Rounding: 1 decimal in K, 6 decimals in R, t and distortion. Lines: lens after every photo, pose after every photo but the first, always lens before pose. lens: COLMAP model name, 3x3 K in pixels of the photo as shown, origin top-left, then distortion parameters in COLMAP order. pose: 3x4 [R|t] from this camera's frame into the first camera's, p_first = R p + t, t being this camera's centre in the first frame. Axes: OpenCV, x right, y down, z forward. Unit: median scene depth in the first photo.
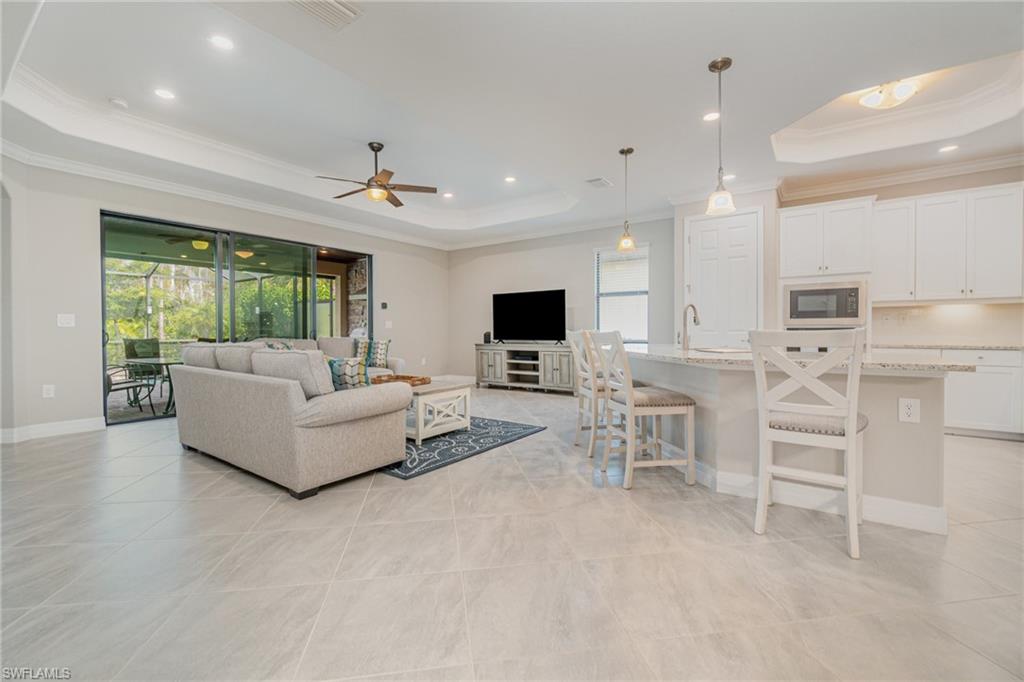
lens RADIAL K [[443.9, 0, 497.8], [0, 443.9, 330.0], [0, 0, 1]] dist [-0.002300, -0.000169]
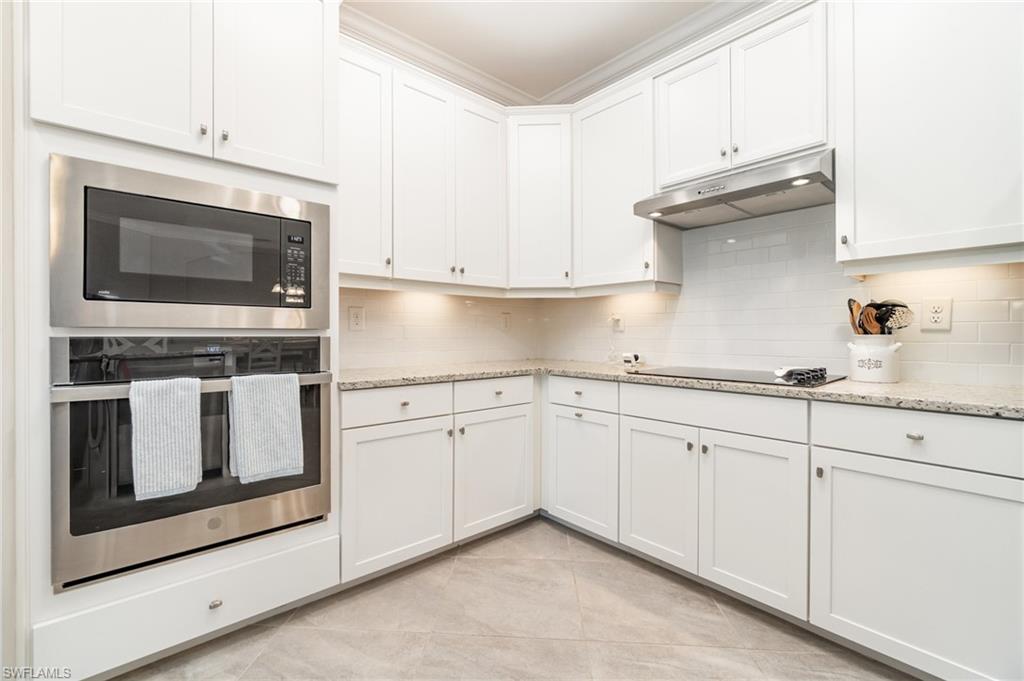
lens RADIAL K [[442.7, 0, 506.2], [0, 442.7, 334.5], [0, 0, 1]] dist [-0.002149, -0.000171]
pose [[0.208499, 0.000865, 0.978022, 0.484487], [-0.002202, 0.999997, -0.000415, -0.006922], [-0.978020, -0.002067, 0.208500, 0.743940]]
